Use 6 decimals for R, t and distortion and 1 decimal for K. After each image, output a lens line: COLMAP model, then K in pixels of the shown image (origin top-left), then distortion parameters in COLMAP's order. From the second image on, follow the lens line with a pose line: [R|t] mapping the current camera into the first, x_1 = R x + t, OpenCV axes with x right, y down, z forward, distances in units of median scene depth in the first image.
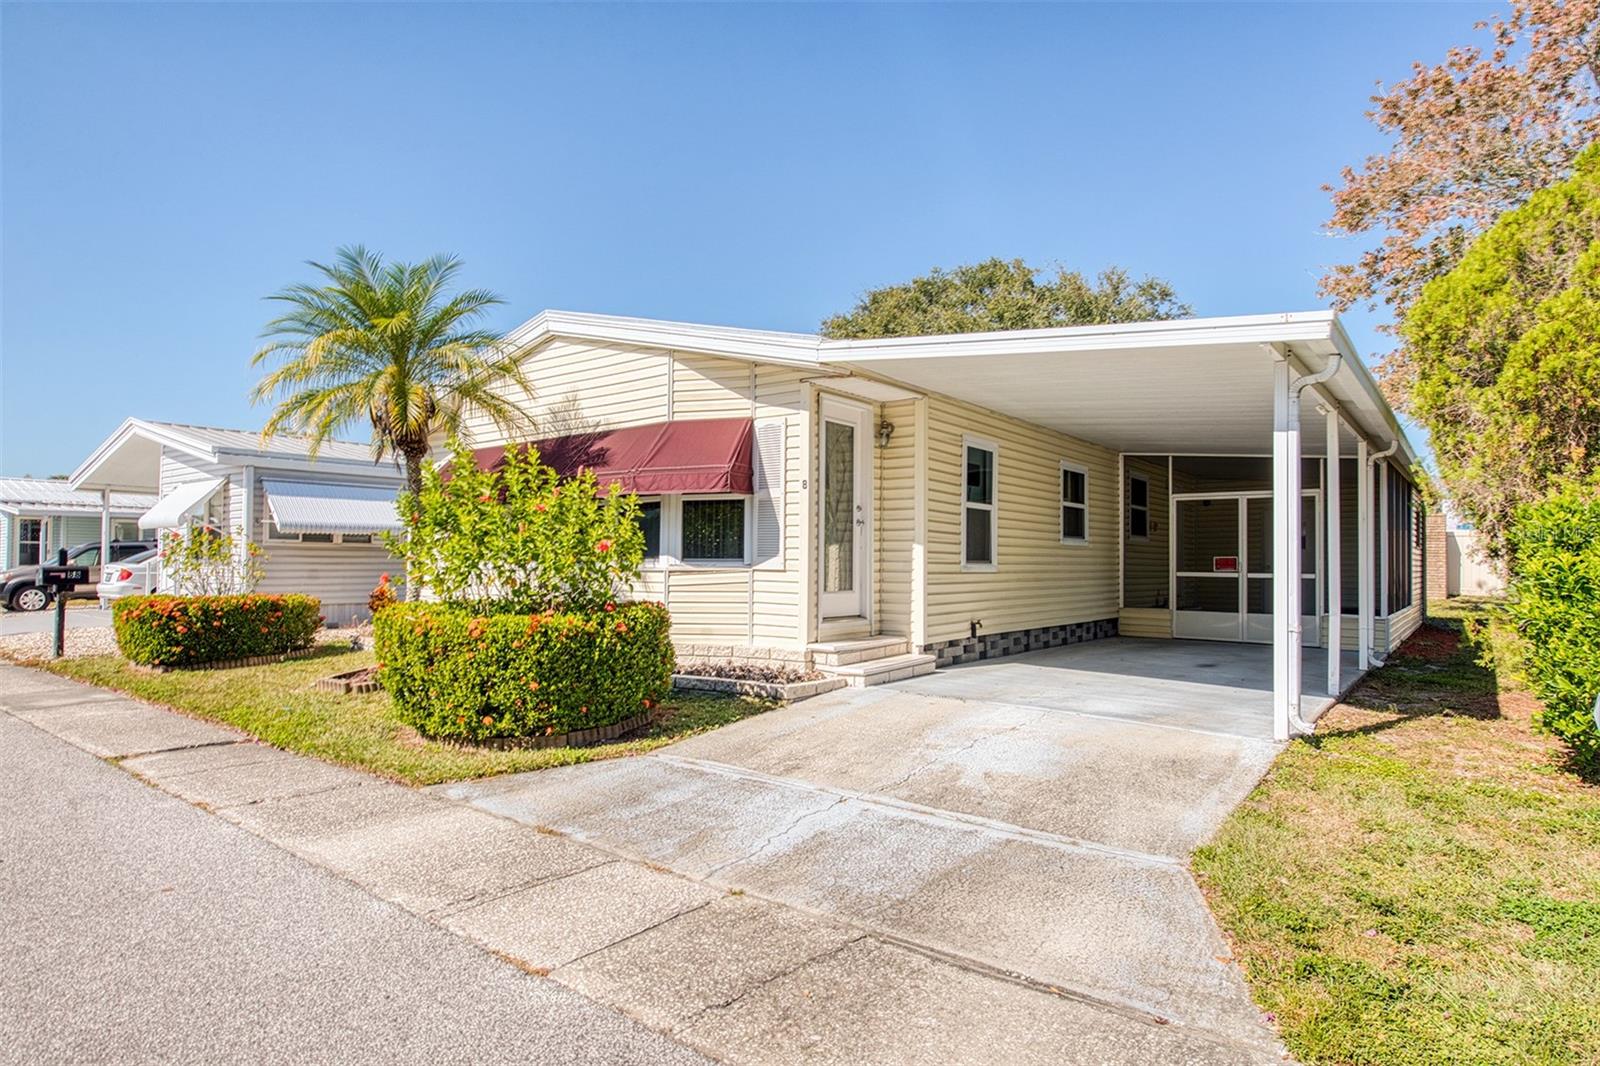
lens RADIAL K [[901.8, 0, 800.3], [0, 901.8, 531.9], [0, 0, 1]] dist [-0.006207, -0.001181]
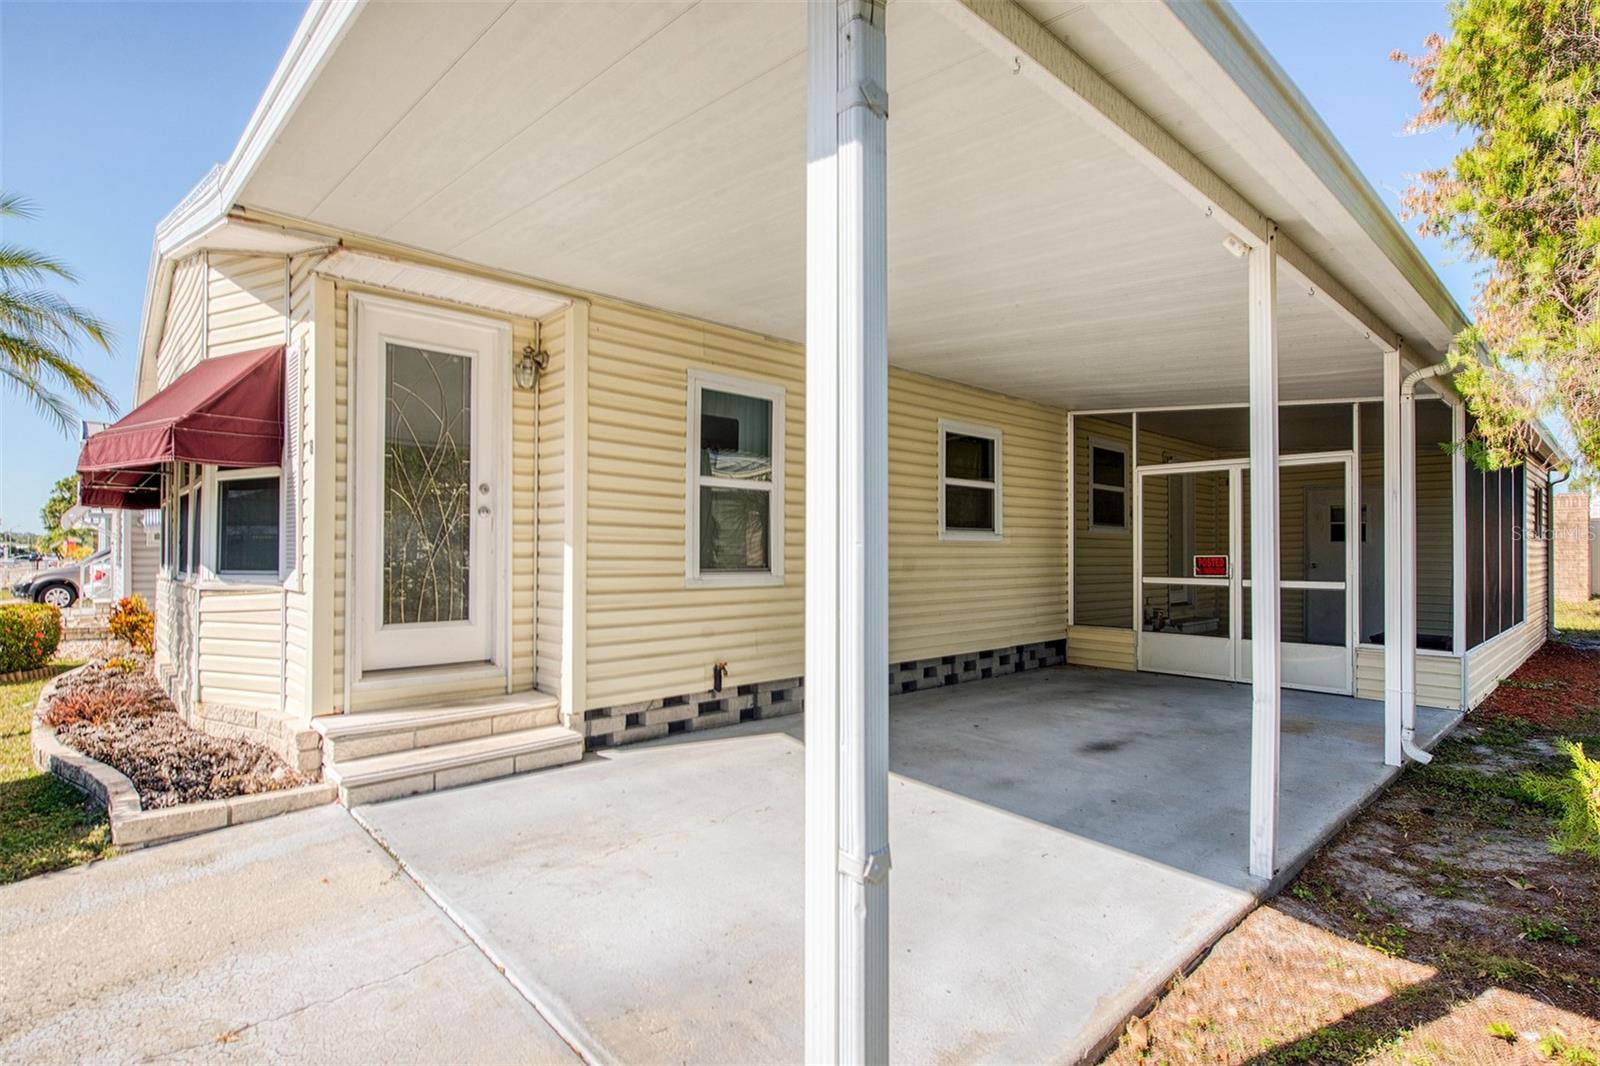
lens RADIAL K [[812.7, 0, 797.6], [0, 812.7, 537.7], [0, 0, 1]] dist [-0.007195, -0.000016]
pose [[0.987396, -0.008852, -0.158022, 0.283285], [0.011163, 0.999843, 0.013744, 0.002036], [0.157876, -0.015335, 0.987340, 0.372487]]
